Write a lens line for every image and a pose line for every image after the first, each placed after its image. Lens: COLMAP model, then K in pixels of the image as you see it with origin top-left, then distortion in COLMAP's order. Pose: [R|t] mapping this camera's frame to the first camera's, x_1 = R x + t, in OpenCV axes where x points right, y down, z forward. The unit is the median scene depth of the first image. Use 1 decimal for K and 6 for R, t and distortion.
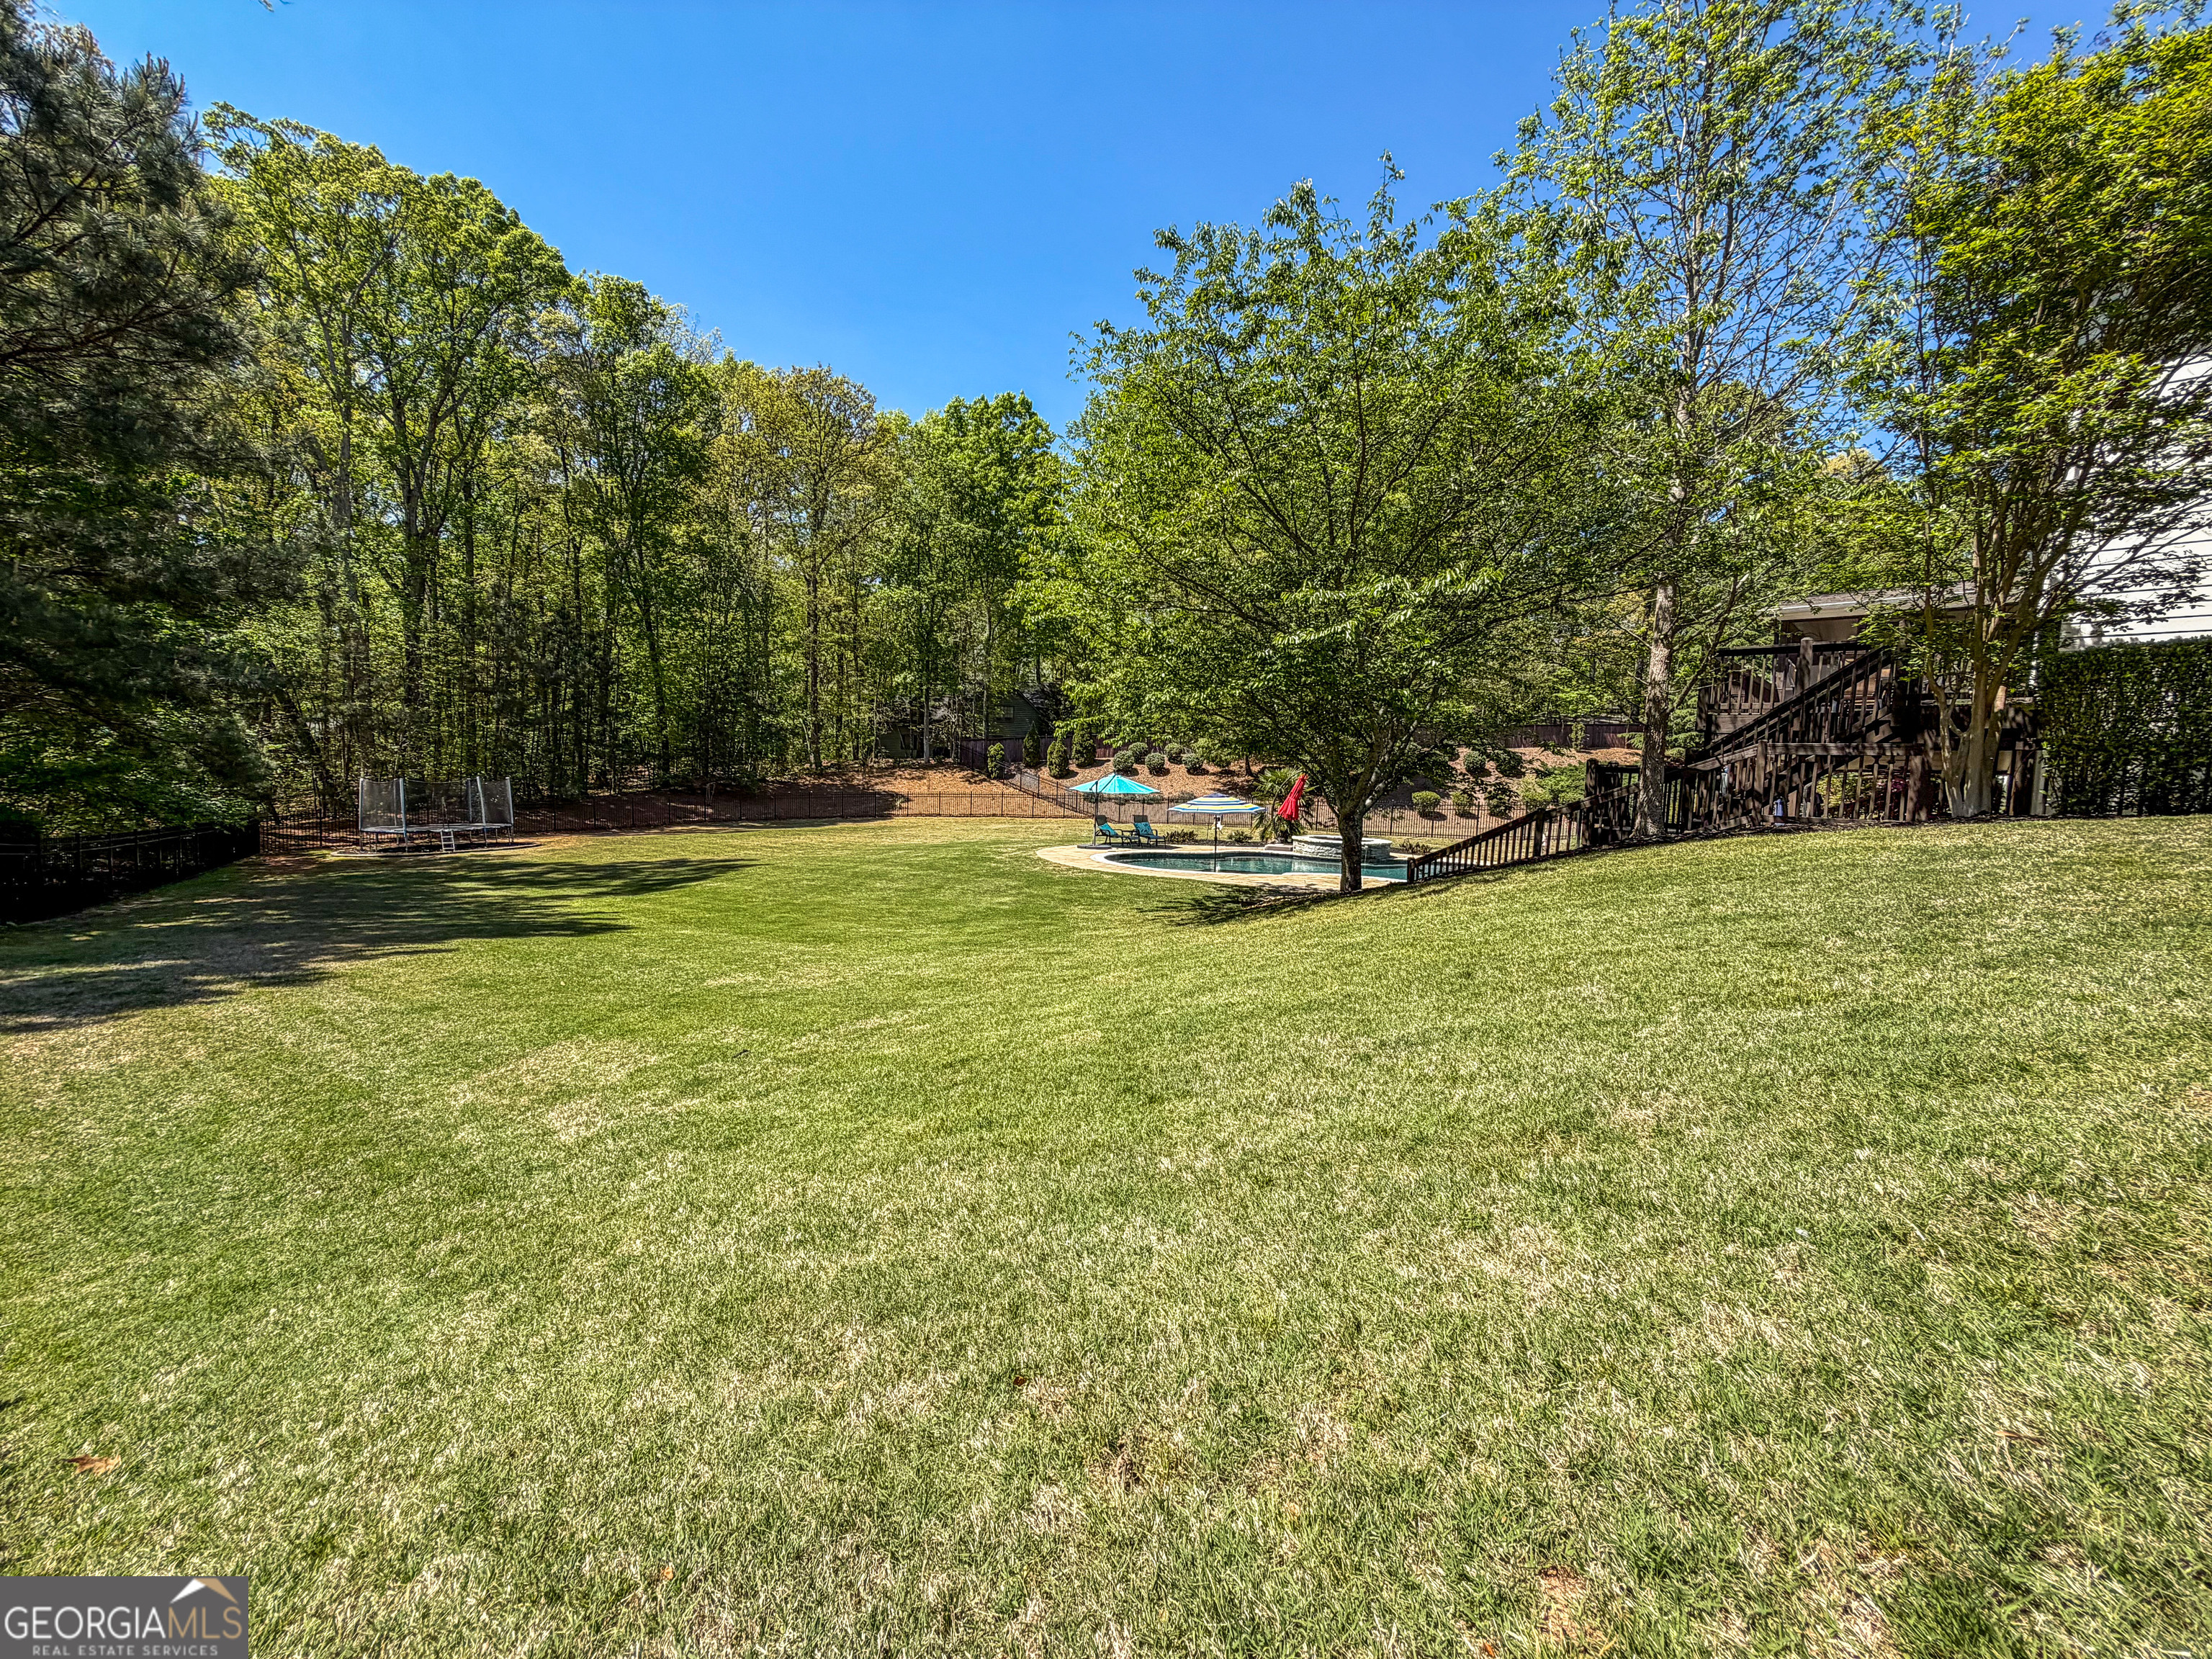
lens RADIAL K [[883.5, 0, 1095.6], [0, 883.5, 825.9], [0, 0, 1]] dist [-0.000098, -0.000116]
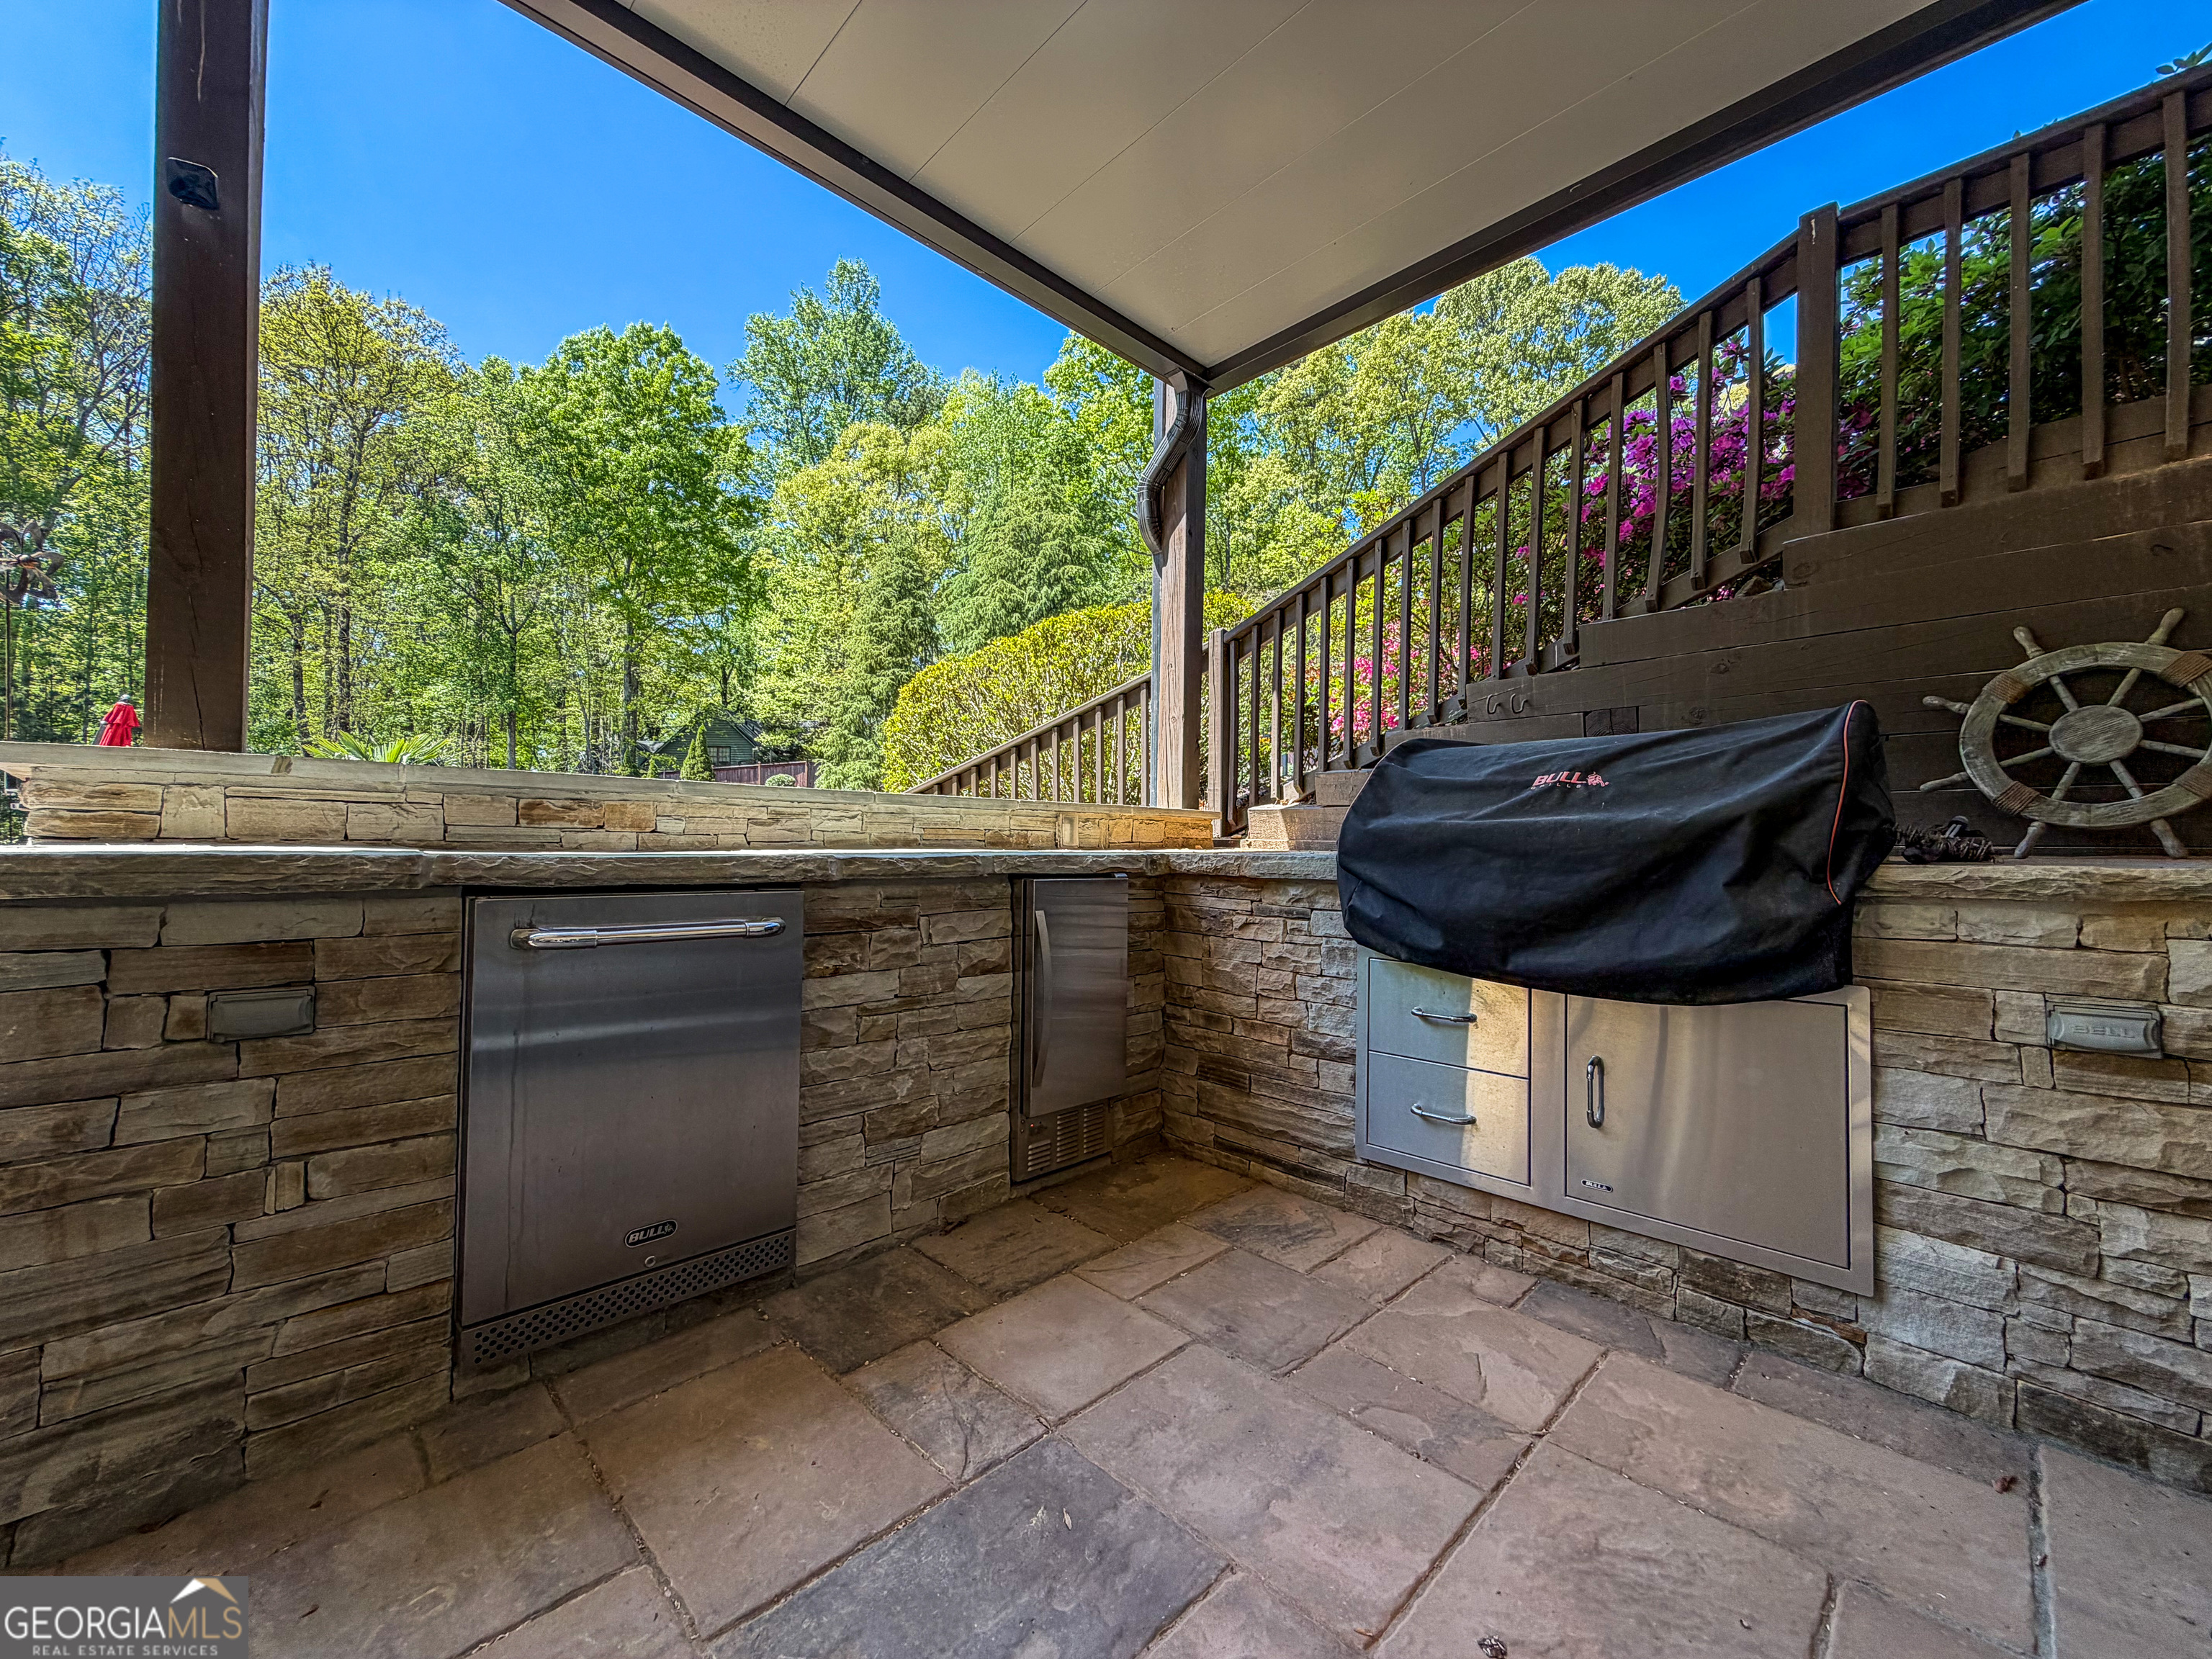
lens RADIAL K [[887.5, 0, 1099.2], [0, 887.5, 826.1], [0, 0, 1]] dist [0.001632, 0.000046]
pose [[0.999497, -0.031728, 0.000044, 0.308980], [0.031611, 0.995694, -0.087143, 0.015572], [0.002721, 0.087101, 0.996196, 0.320240]]
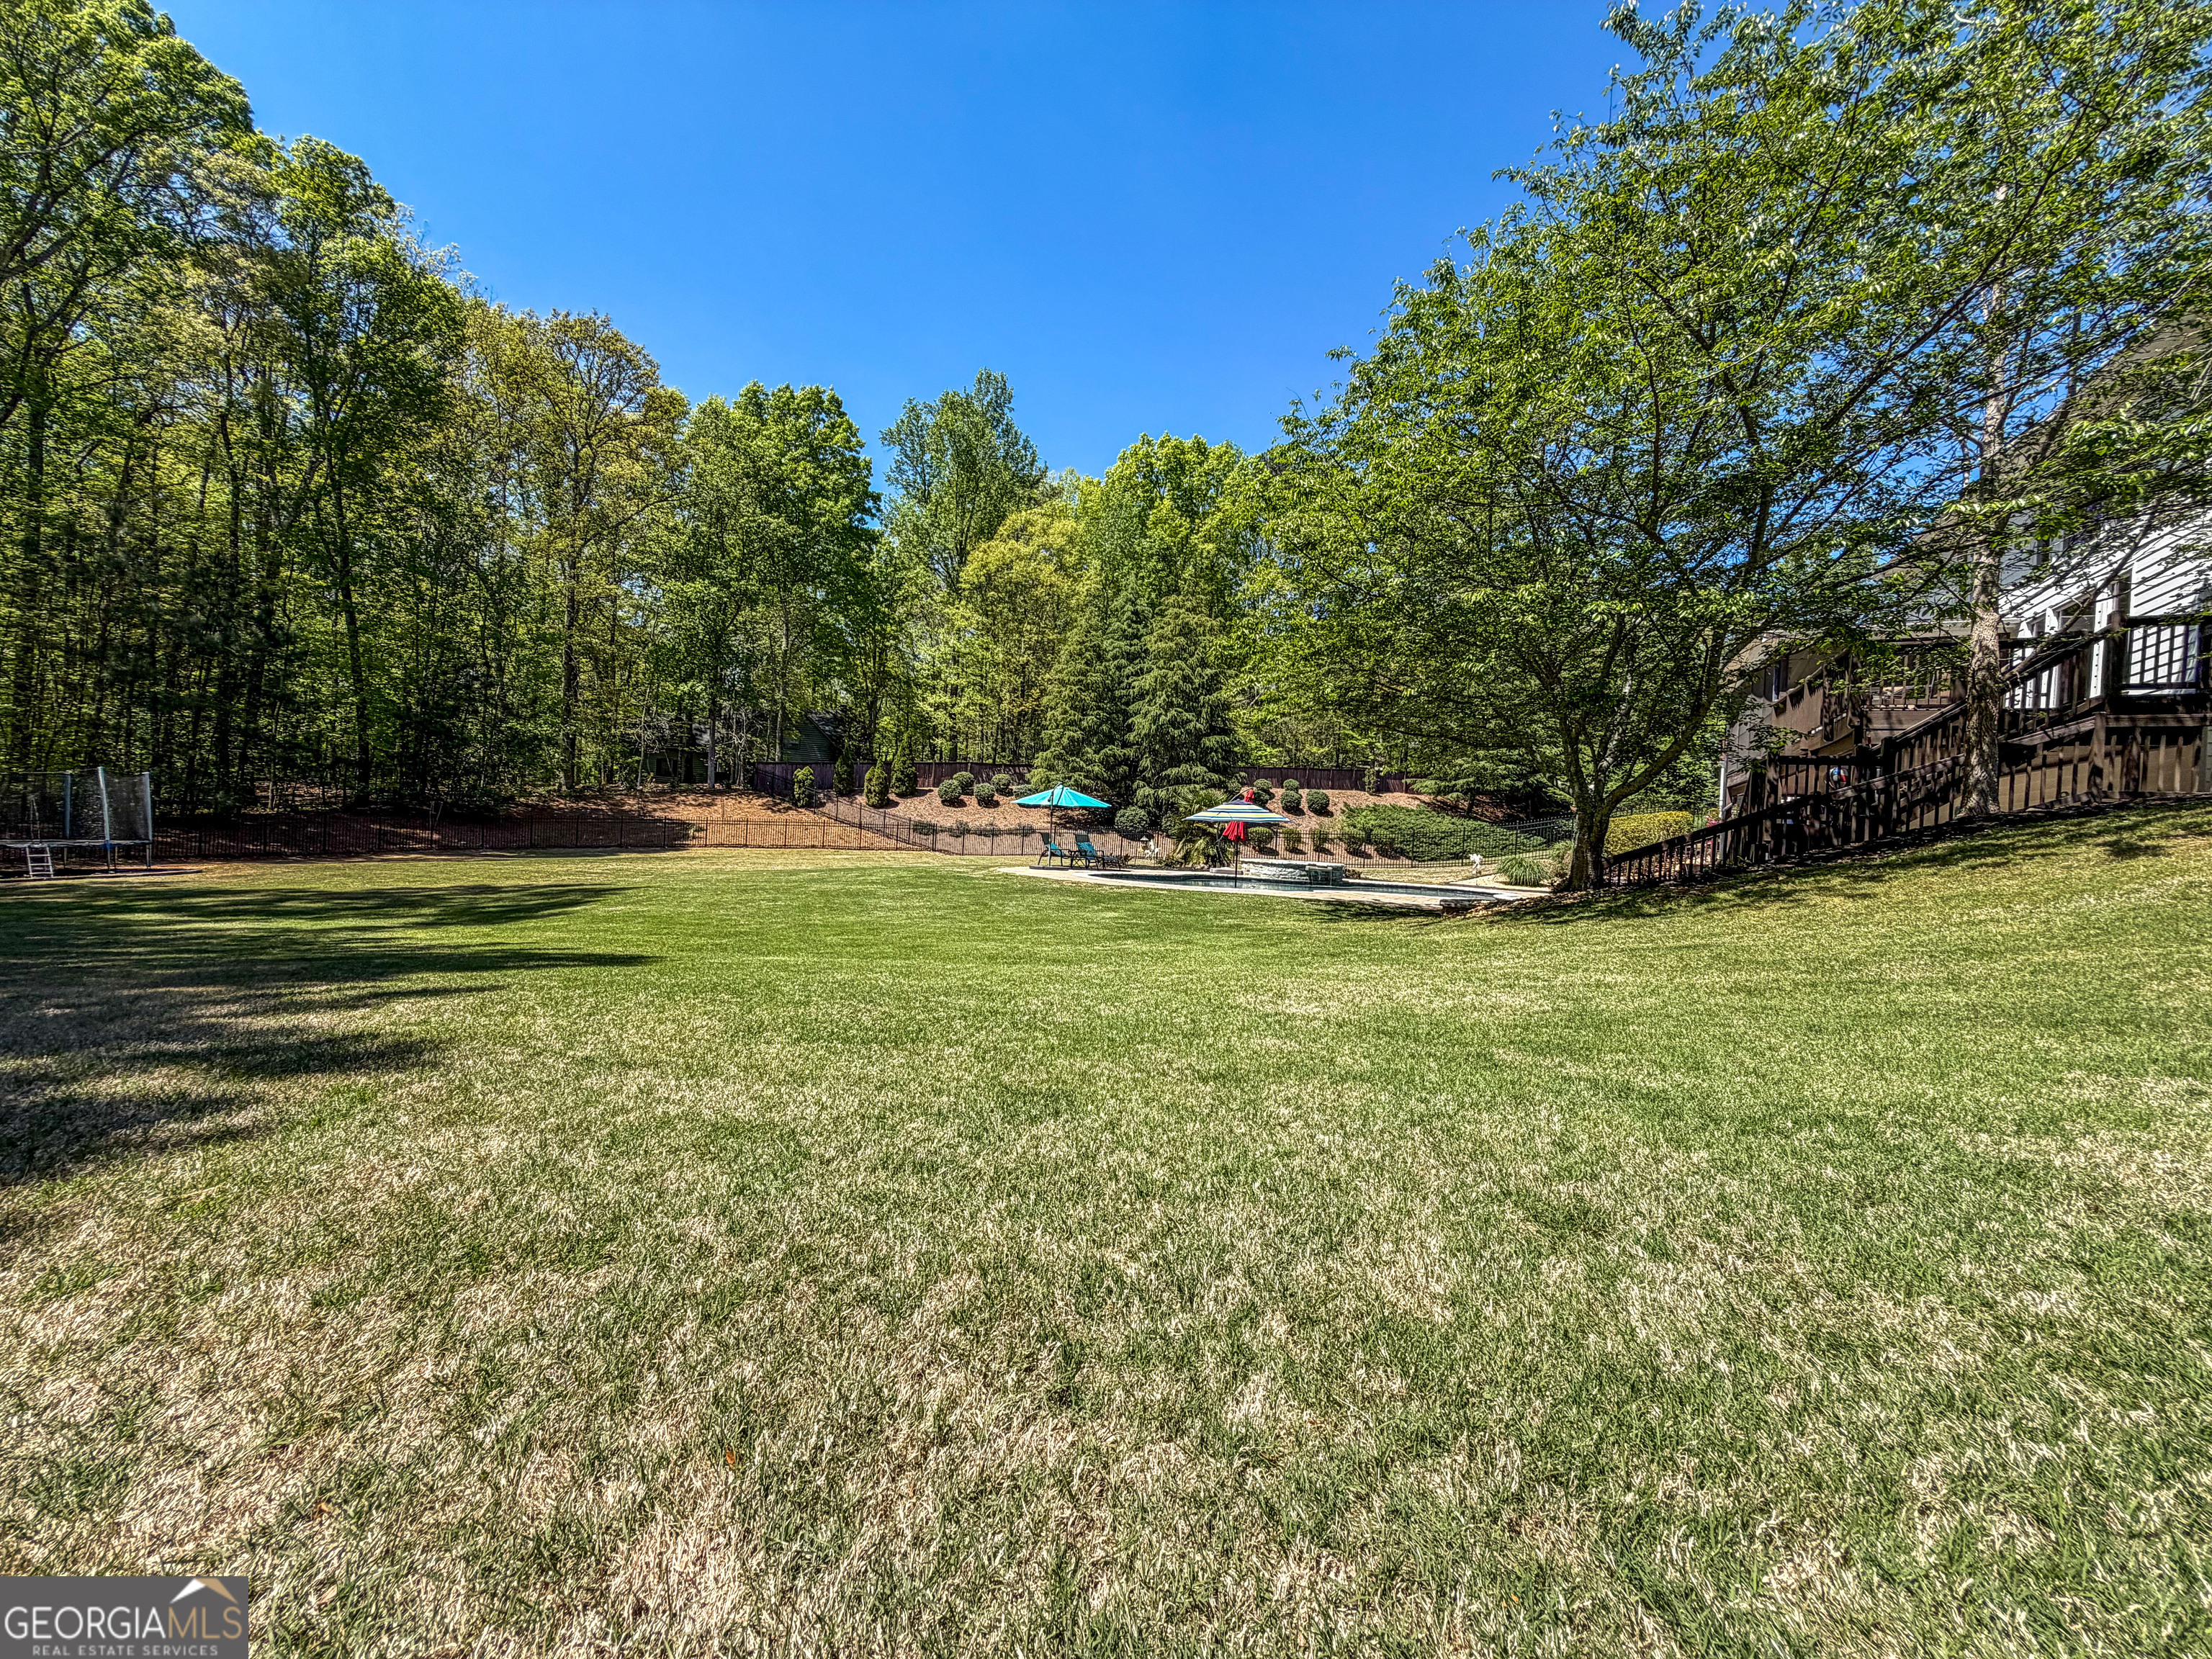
lens RADIAL K [[883.1, 0, 1097.3], [0, 883.1, 827.7], [0, 0, 1]] dist [0.000352, -0.000215]
pose [[0.953995, 0.015812, 0.299404, -0.098545], [0.000091, 0.998593, -0.053027, 0.013910], [-0.299822, 0.050615, 0.952652, 0.077588]]
